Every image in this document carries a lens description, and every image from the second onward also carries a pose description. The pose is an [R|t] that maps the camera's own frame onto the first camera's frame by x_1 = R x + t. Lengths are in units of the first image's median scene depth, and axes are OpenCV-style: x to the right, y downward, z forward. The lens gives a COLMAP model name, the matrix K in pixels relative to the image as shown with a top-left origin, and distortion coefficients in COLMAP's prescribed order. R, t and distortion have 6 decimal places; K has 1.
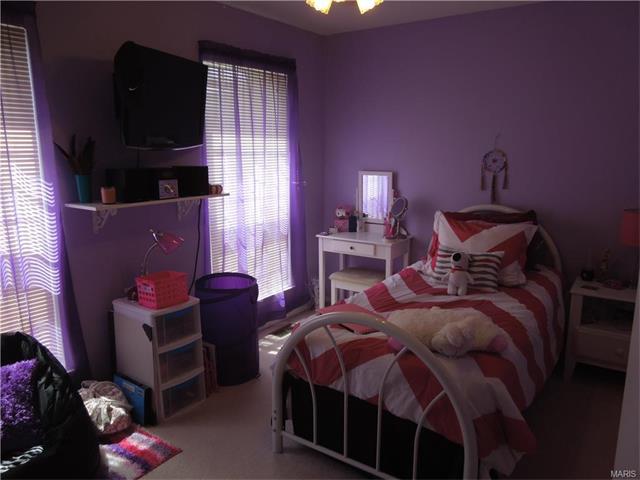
lens RADIAL K [[488.4, 0, 324.3], [0, 488.4, 241.2], [0, 0, 1]] dist [0.004109, 0.016884]
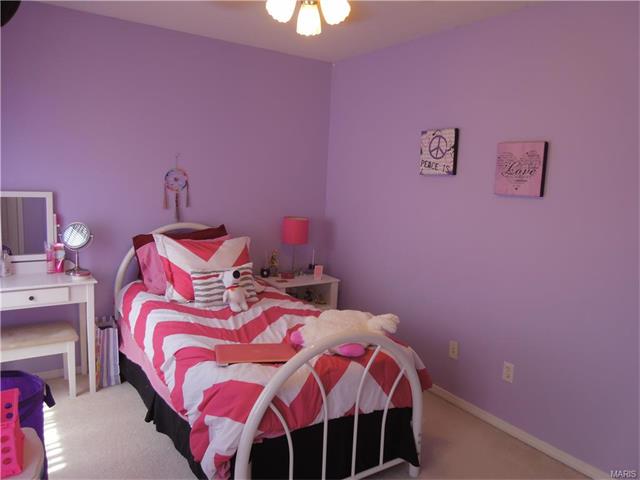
lens RADIAL K [[488.4, 0, 323.8], [0, 488.4, 237.5], [0, 0, 1]] dist [0.004109, 0.016884]
pose [[0.382170, -0.107001, 0.917876, -0.508673], [0.135466, 0.989030, 0.058893, -0.068977], [-0.914109, 0.101834, 0.392473, 0.362026]]
